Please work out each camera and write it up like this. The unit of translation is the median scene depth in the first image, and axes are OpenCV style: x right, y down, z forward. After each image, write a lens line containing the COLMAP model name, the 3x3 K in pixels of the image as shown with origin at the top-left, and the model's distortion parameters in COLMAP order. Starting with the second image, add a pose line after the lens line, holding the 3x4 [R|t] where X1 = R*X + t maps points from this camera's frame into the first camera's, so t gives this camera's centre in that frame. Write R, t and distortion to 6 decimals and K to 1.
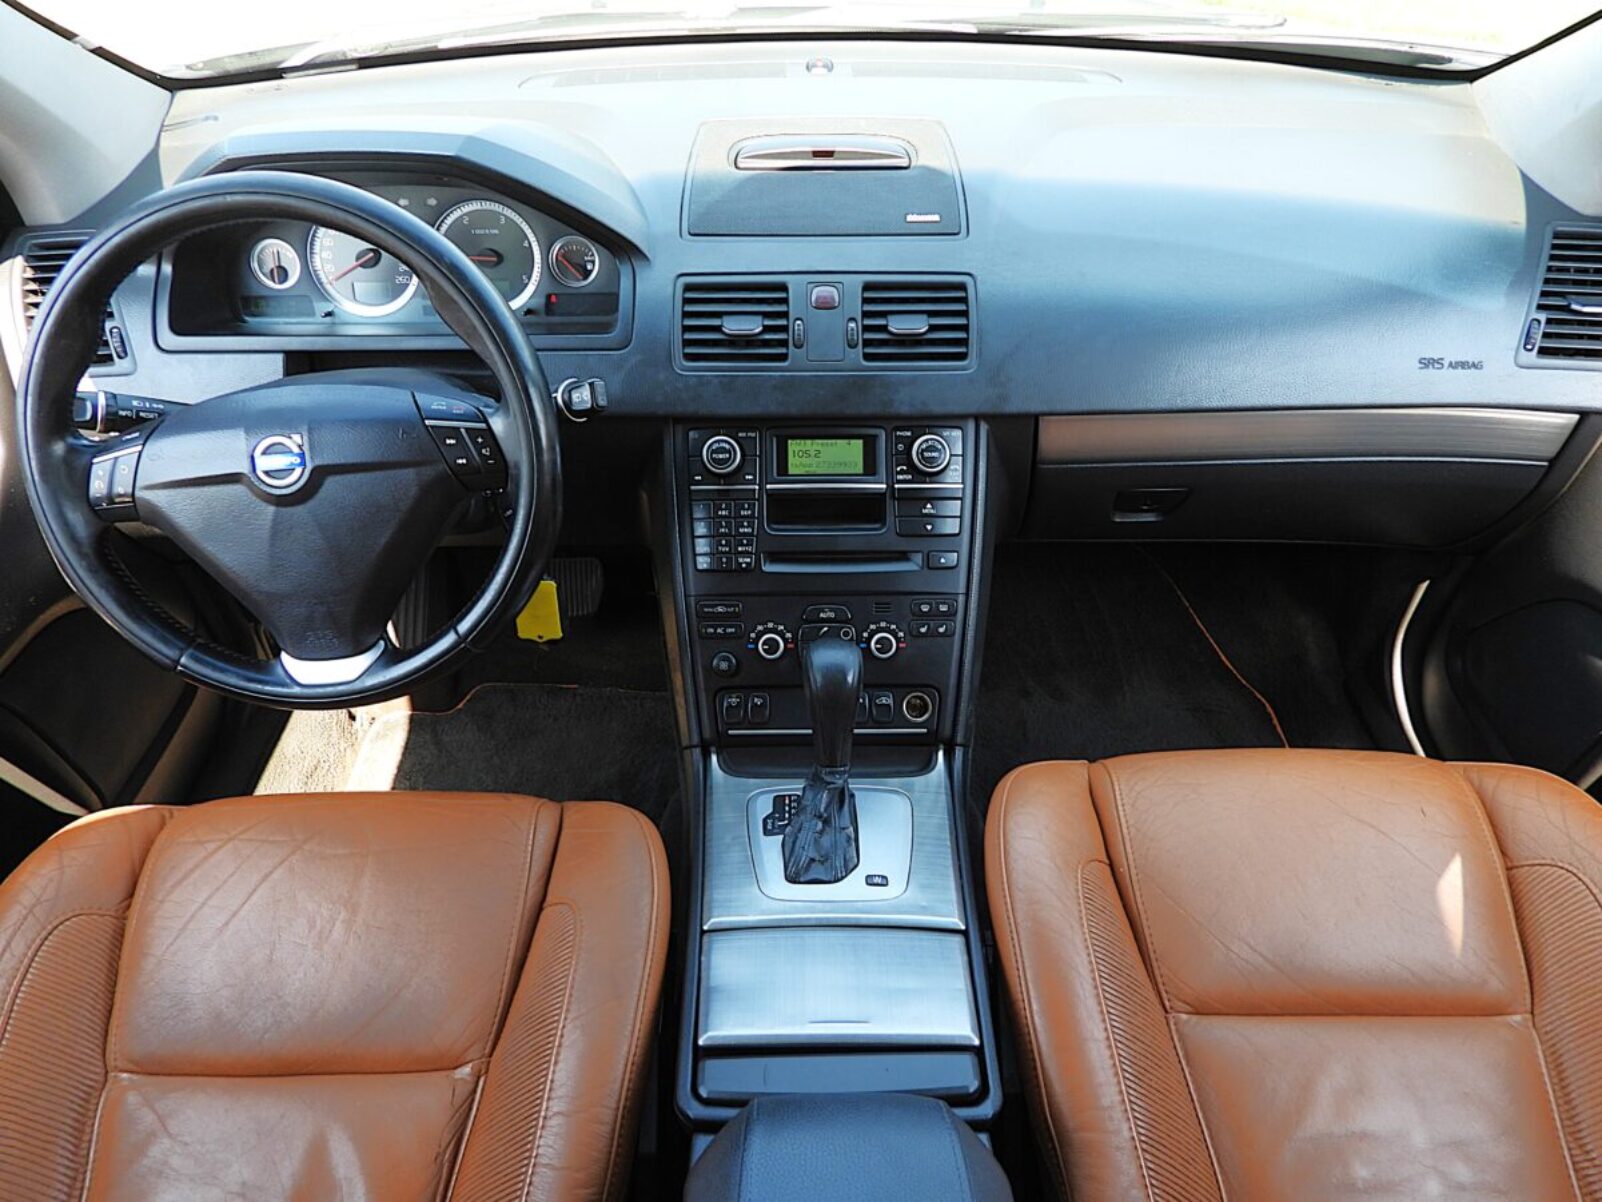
lens RADIAL K [[1139.2, 0, 801.0], [0, 1139.2, 601.0], [0, 0, 1]] dist [-0.016205, 0.004857]
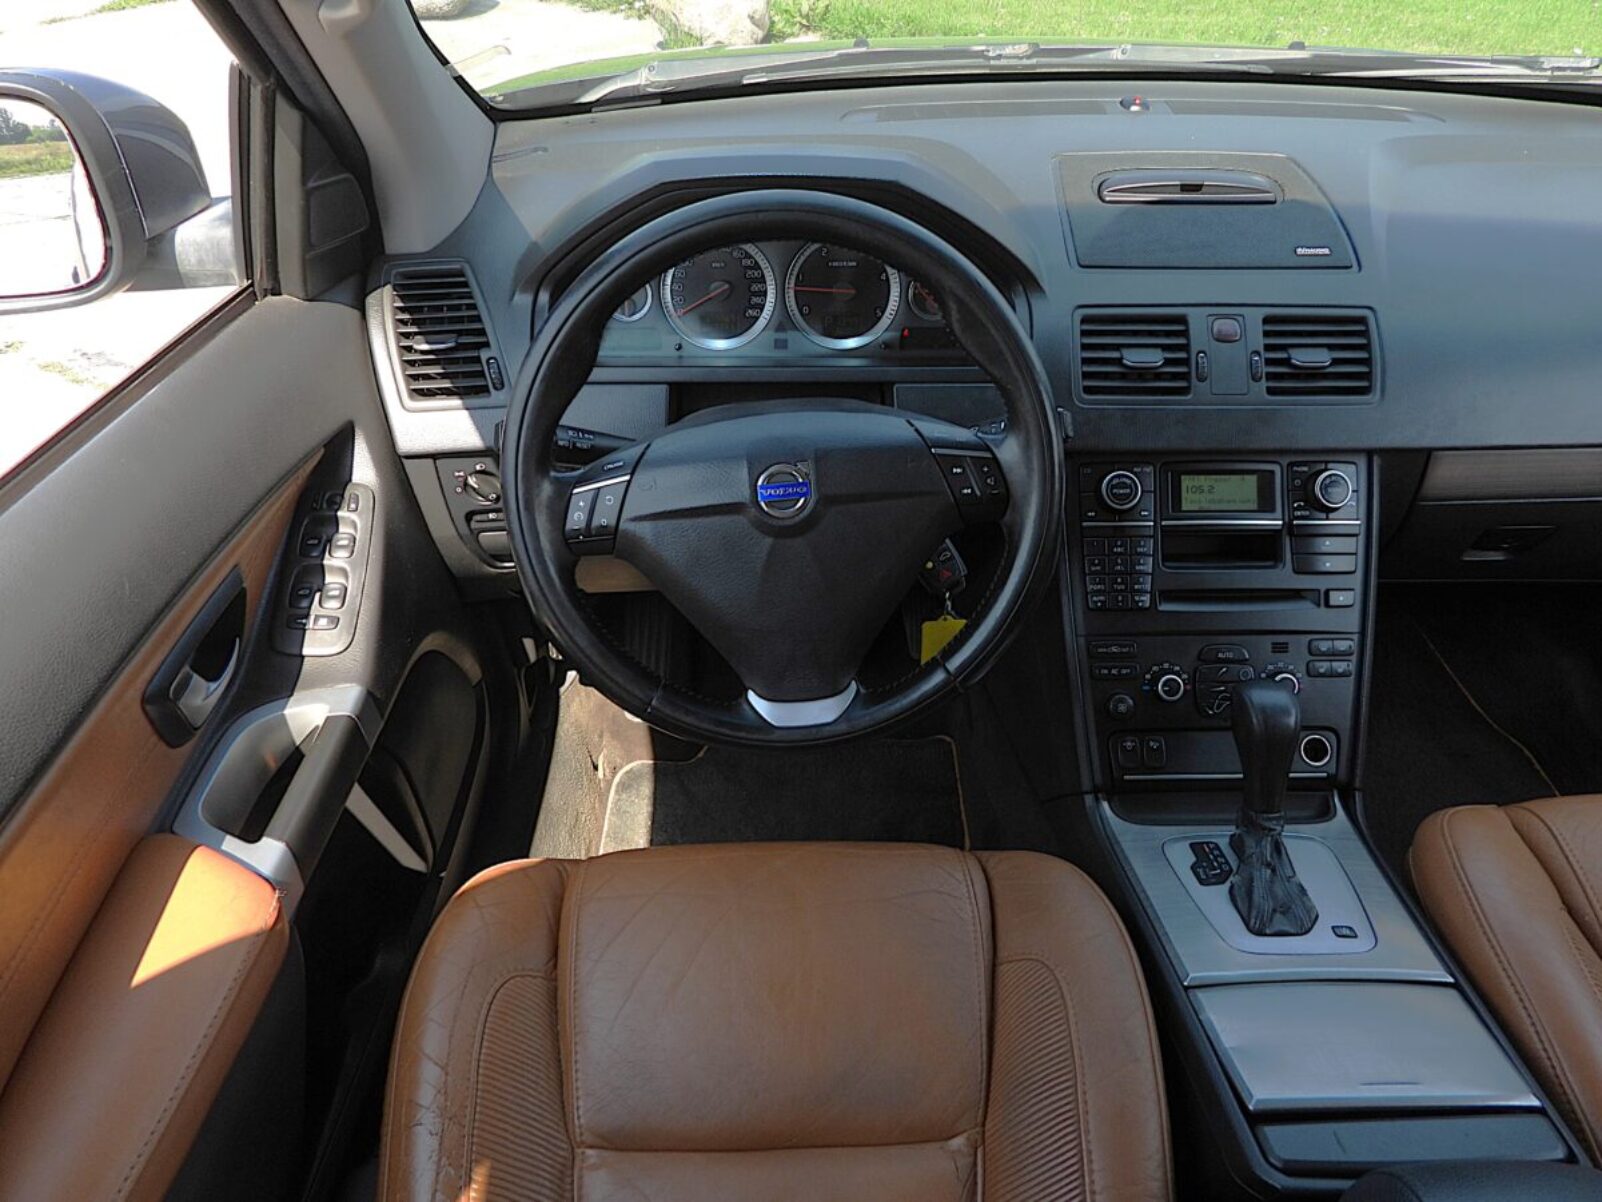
lens RADIAL K [[1139.2, 0, 801.0], [0, 1139.2, 601.0], [0, 0, 1]] dist [-0.016205, 0.004857]
pose [[0.999878, -0.001670, 0.015526, -0.358982], [0.002378, 0.998953, -0.045690, 0.009842], [-0.015433, 0.045722, 0.998835, 0.039744]]
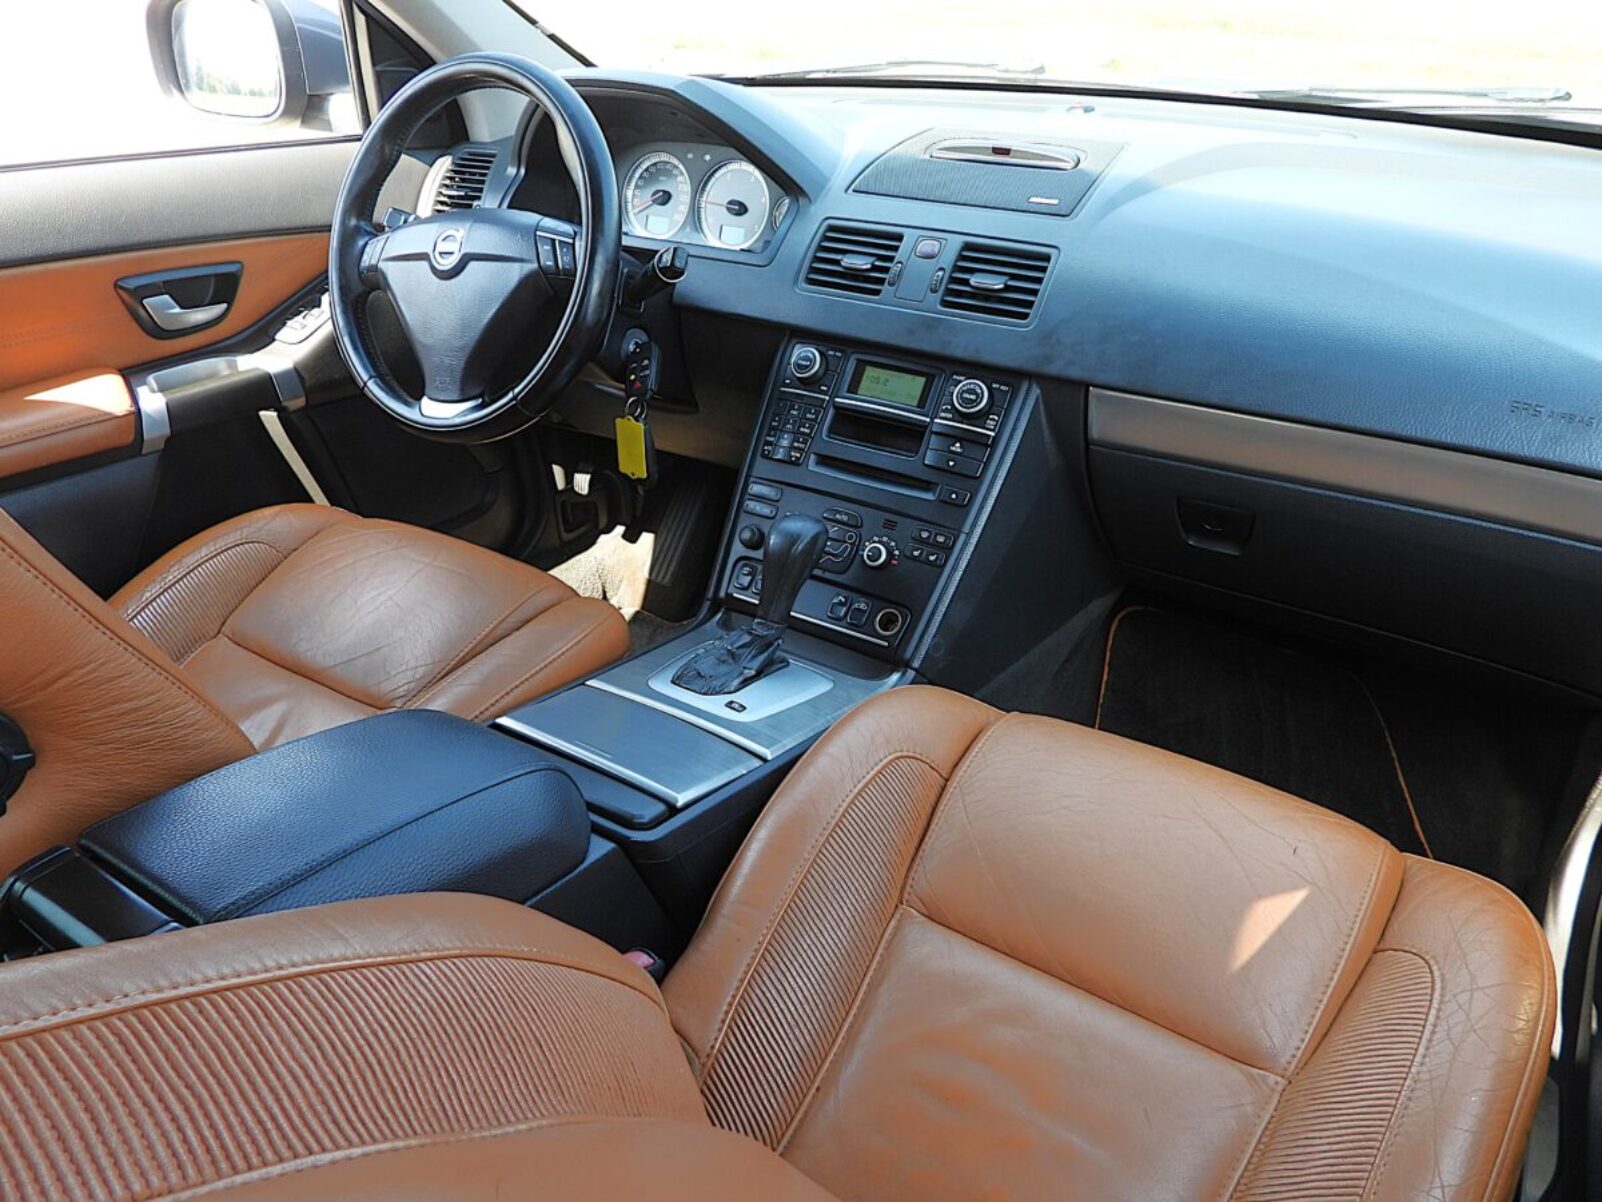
lens RADIAL K [[1155.2, 0, 801.0], [0, 1155.2, 601.0], [0, 0, 1]] dist [-0.013325, -0.000869]
pose [[0.835120, 0.272888, -0.477605, 0.555371], [-0.350794, 0.933004, -0.080296, 0.194646], [0.423695, 0.234598, 0.874898, 0.026358]]
